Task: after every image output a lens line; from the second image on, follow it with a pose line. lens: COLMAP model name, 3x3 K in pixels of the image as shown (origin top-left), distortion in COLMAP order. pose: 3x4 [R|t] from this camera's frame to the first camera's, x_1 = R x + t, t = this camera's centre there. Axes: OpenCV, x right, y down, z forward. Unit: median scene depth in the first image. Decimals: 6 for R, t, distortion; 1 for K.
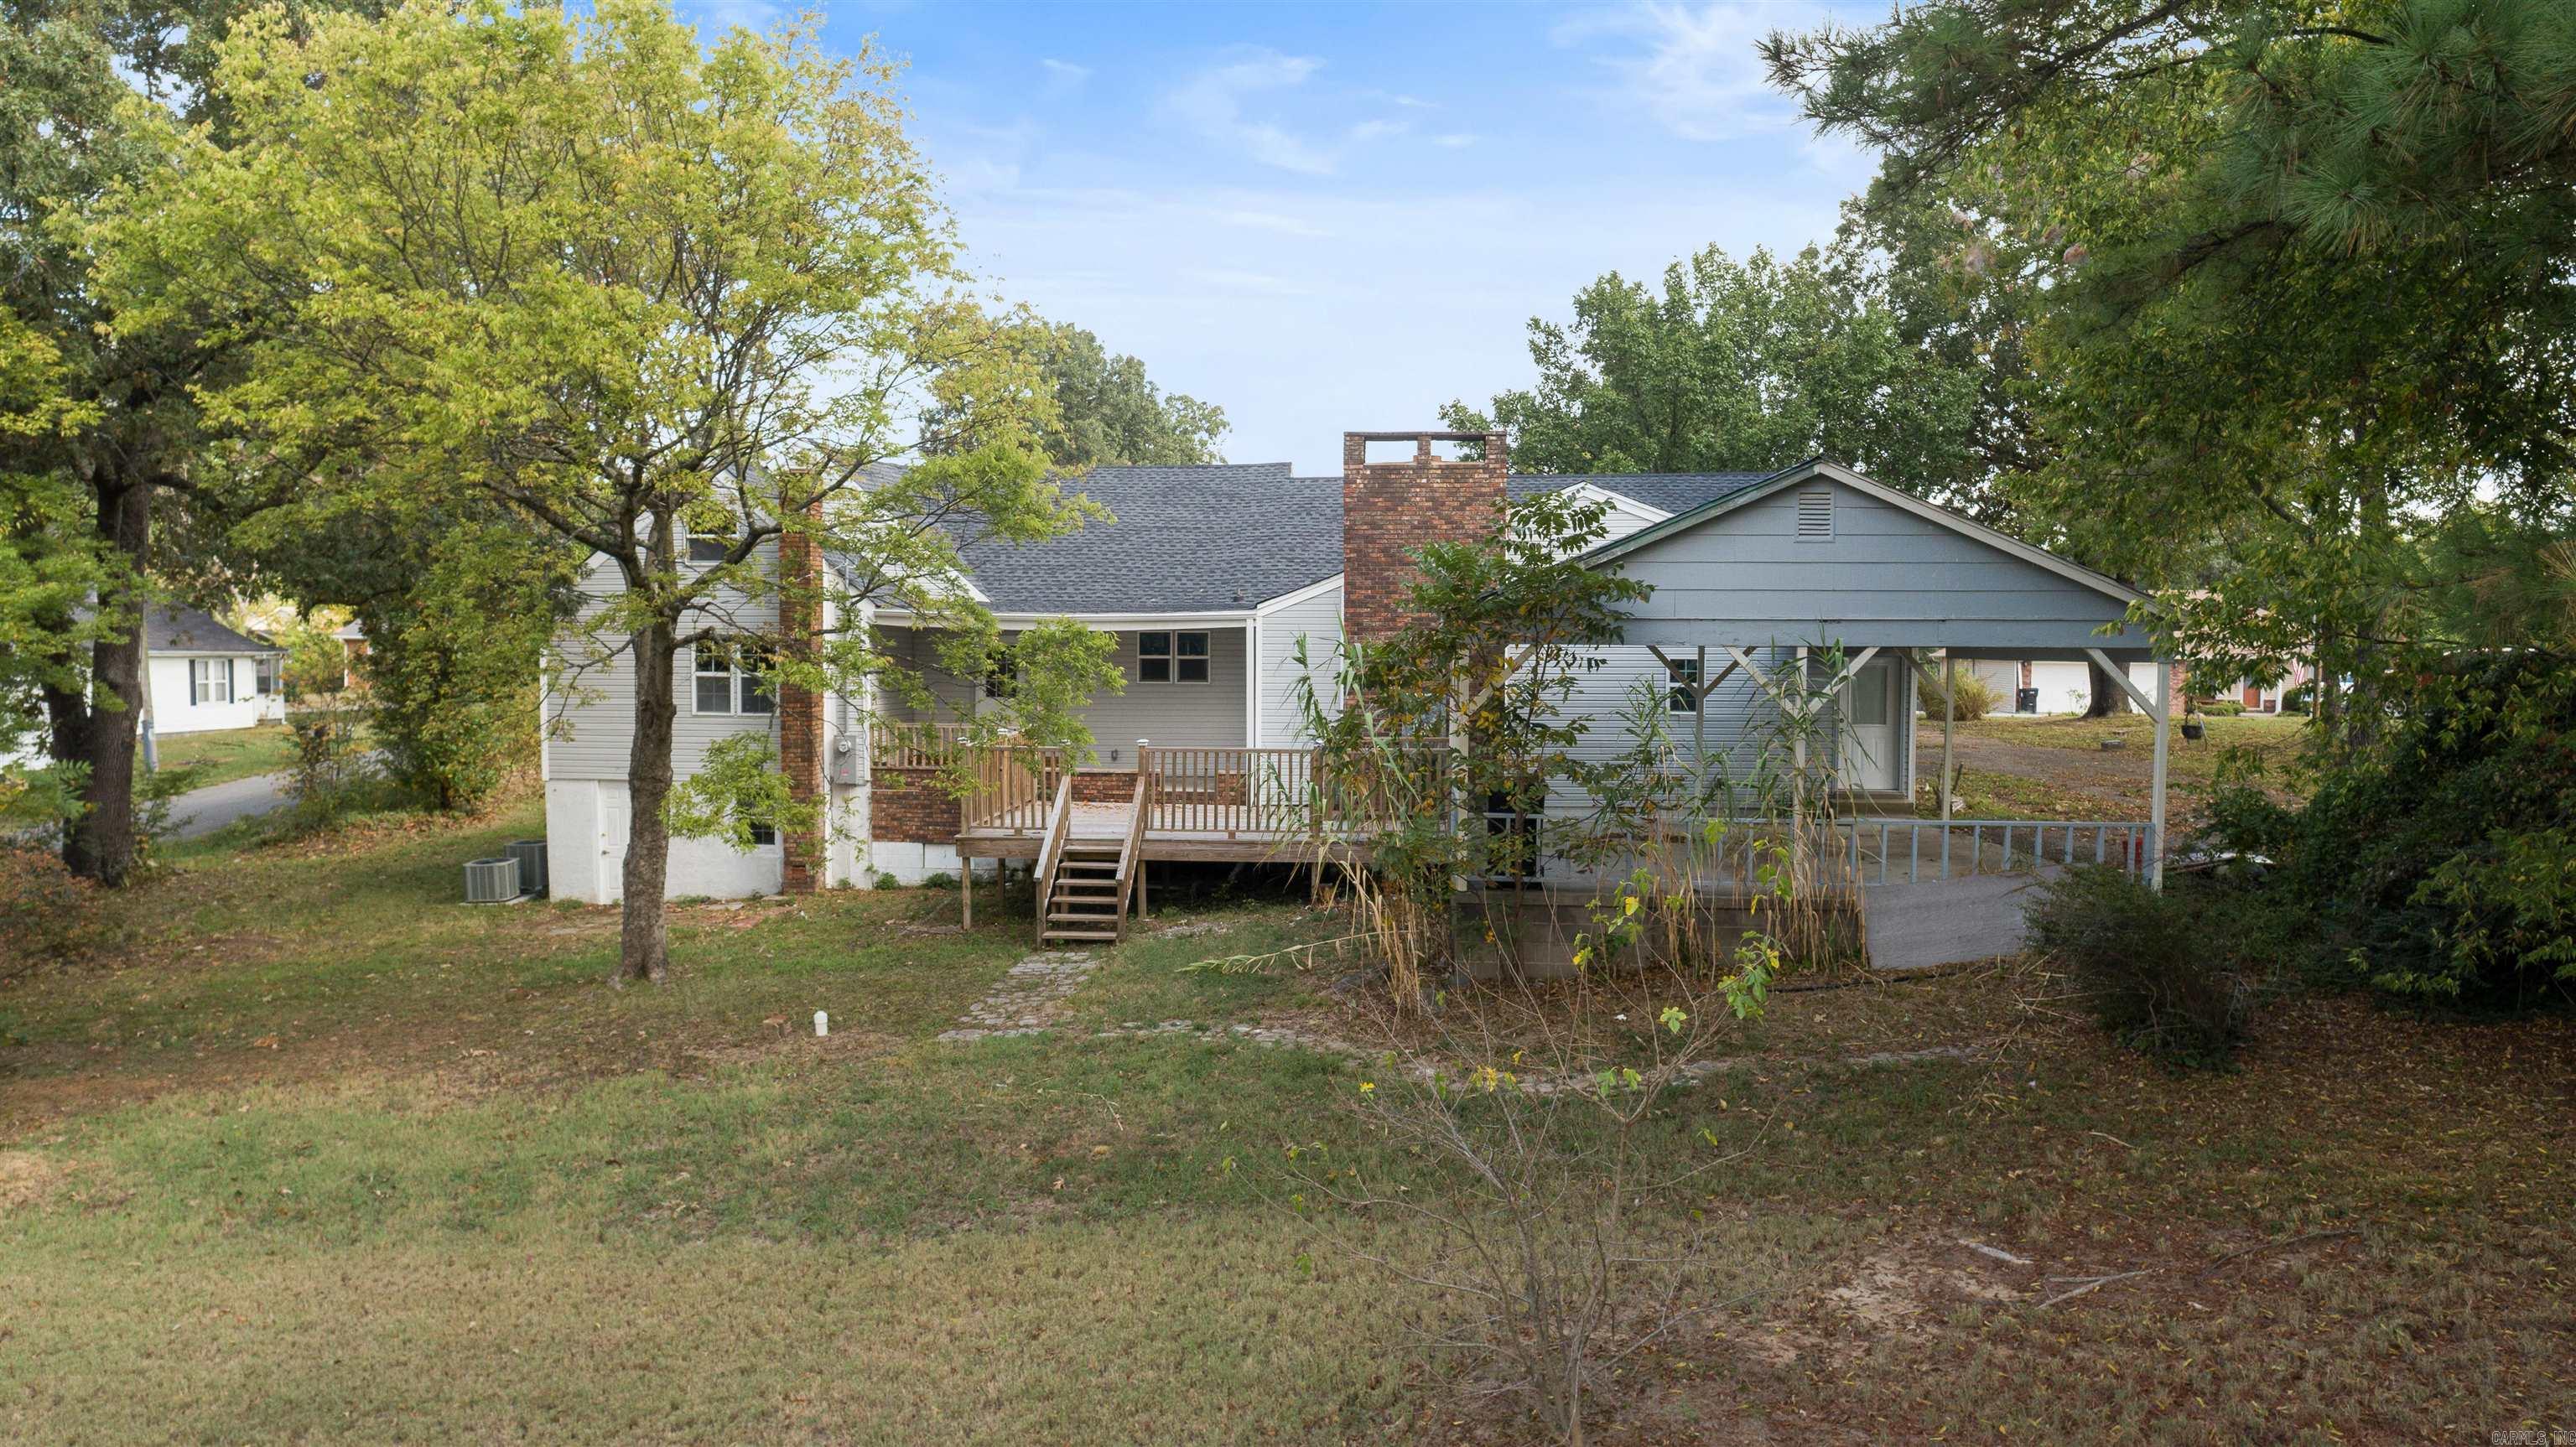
lens RADIAL K [[1744.6, 0, 1288.0], [0, 1744.6, 723.5], [0, 0, 1]] dist [-0.030844, -0.000159]
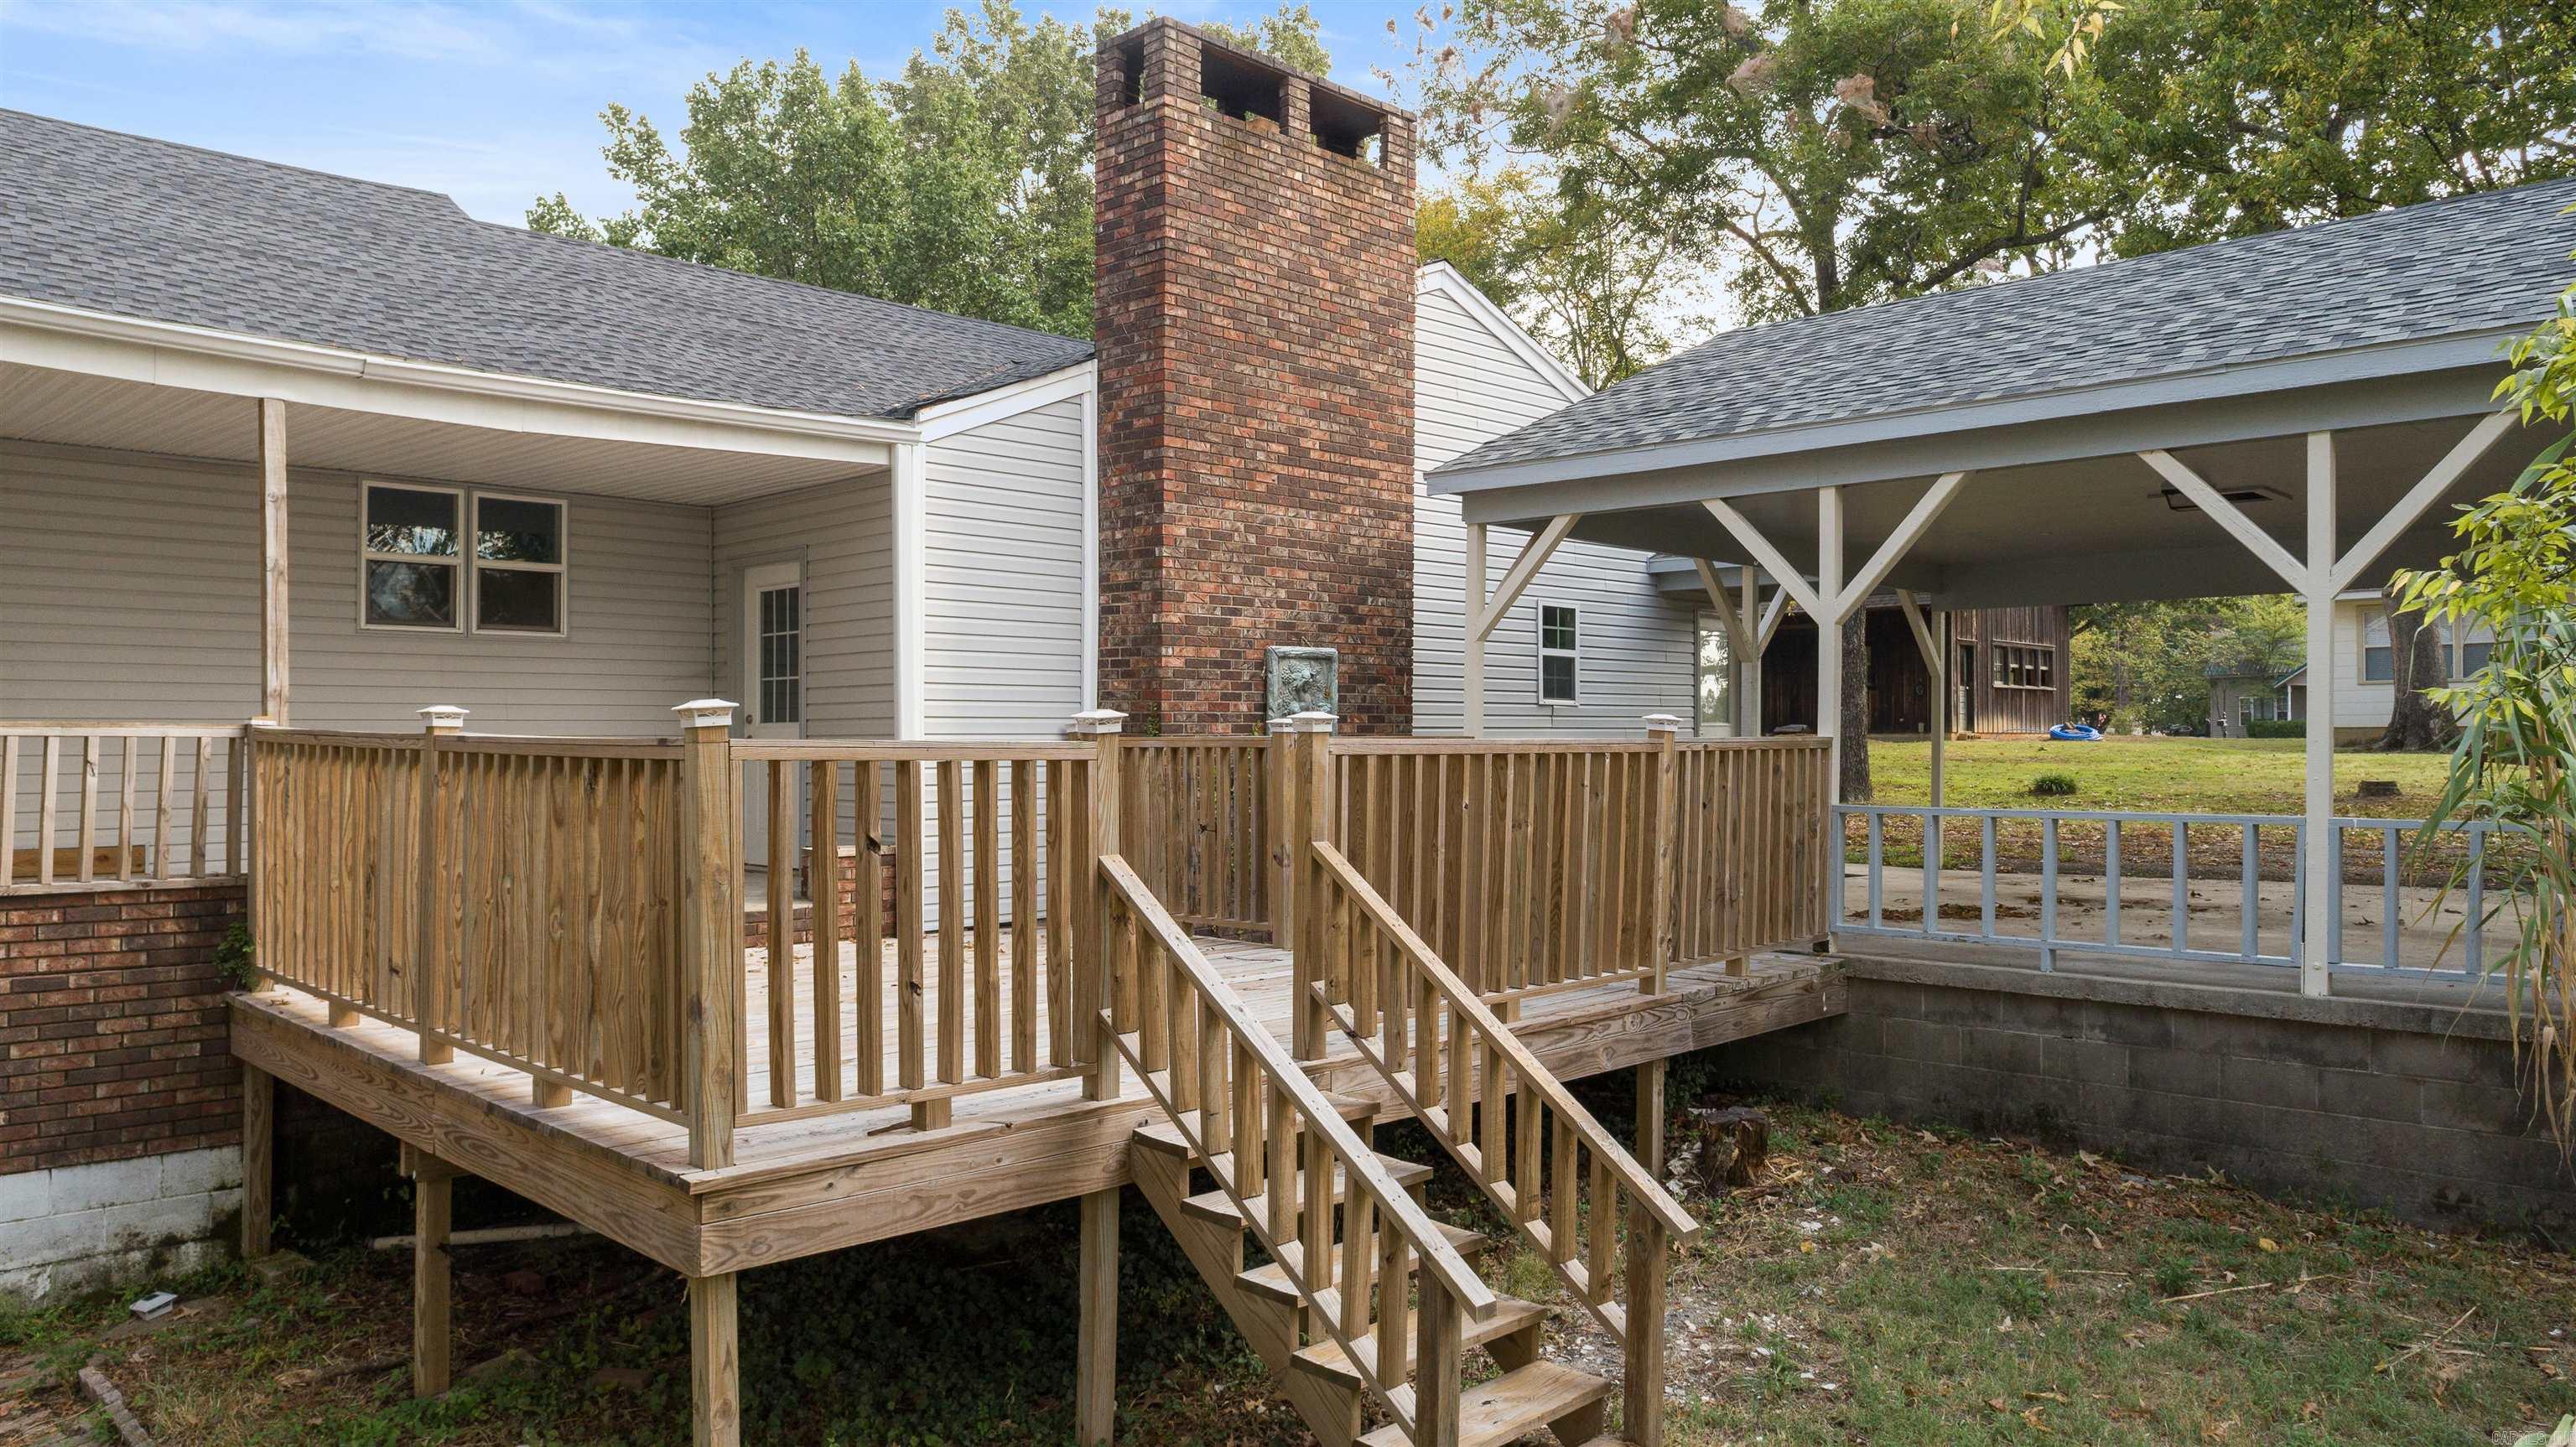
lens RADIAL K [[1744.6, 0, 1288.0], [0, 1744.6, 723.5], [0, 0, 1]] dist [-0.030844, -0.000159]
pose [[0.642177, 0.004804, 0.766541, -0.252311], [0.038307, 0.998530, -0.038350, 0.018170], [-0.765598, 0.053991, 0.641049, 0.679442]]
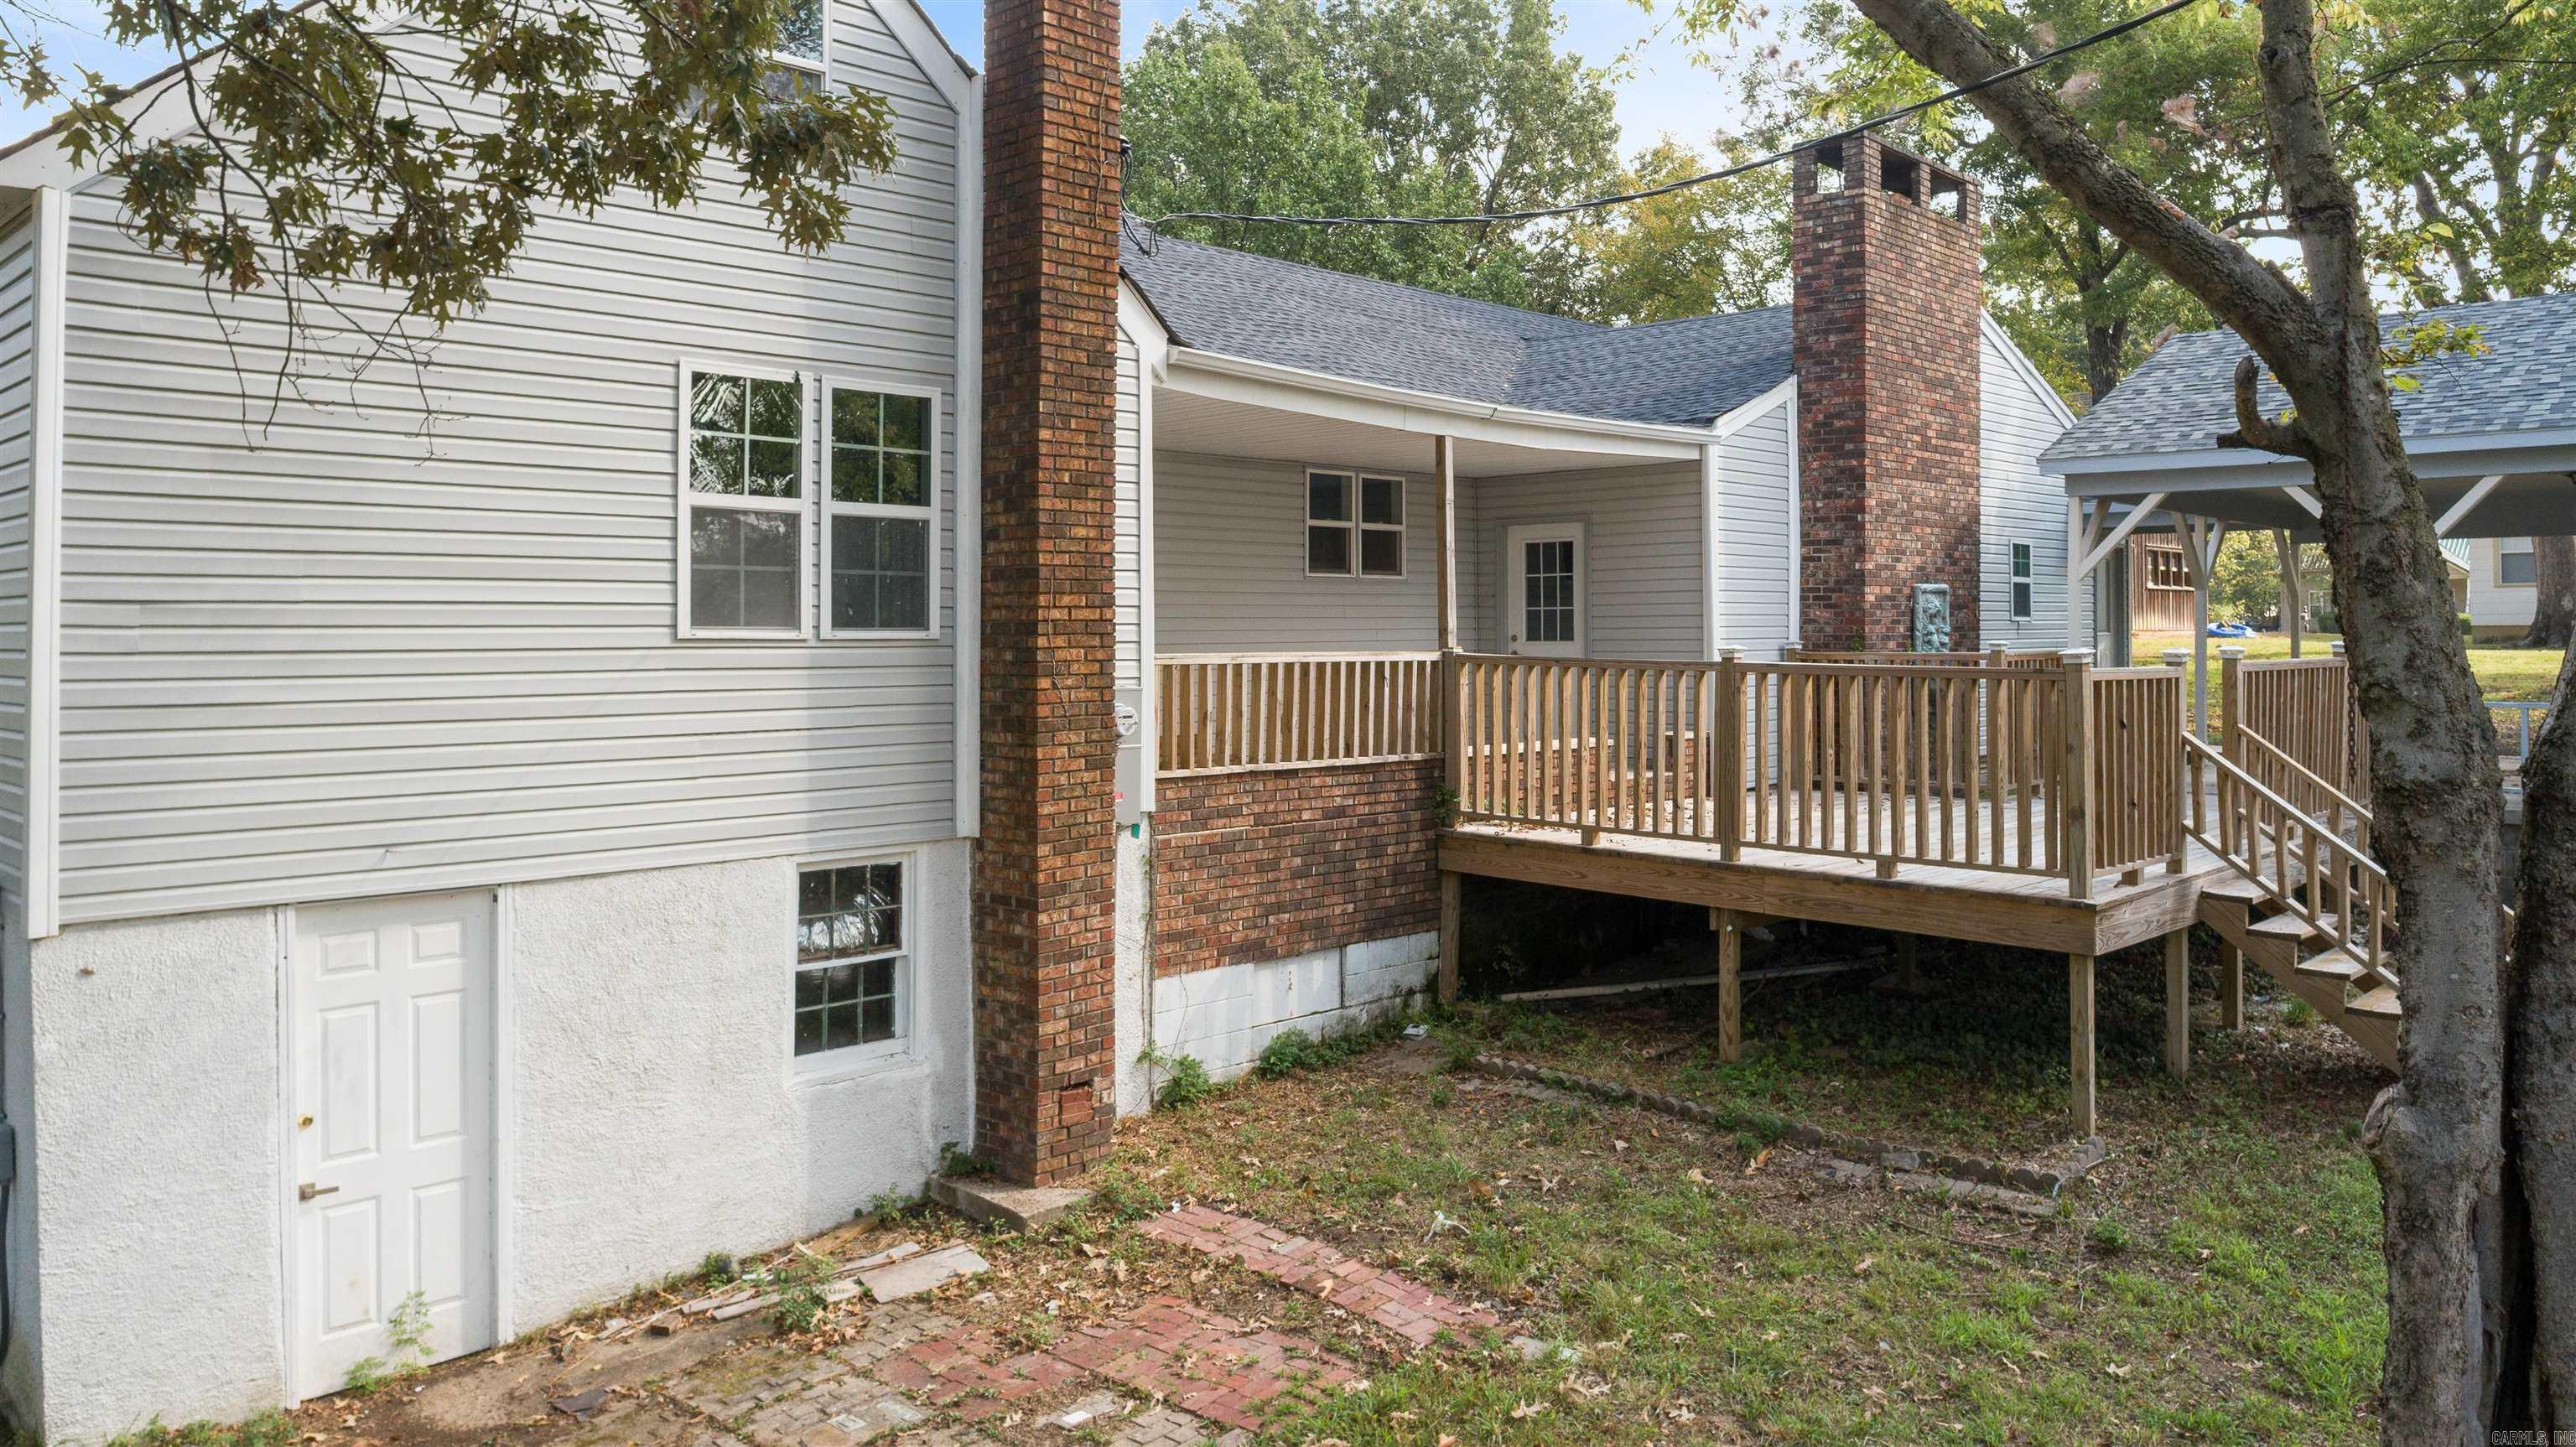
lens RADIAL K [[1783.7, 0, 1293.8], [0, 1783.7, 599.4], [0, 0, 1]] dist [-0.026317, 0.002079]
pose [[0.634697, 0.009792, 0.772699, -0.510320], [0.041216, 0.998068, -0.046502, 0.007090], [-0.771661, 0.061362, 0.633067, 0.739058]]
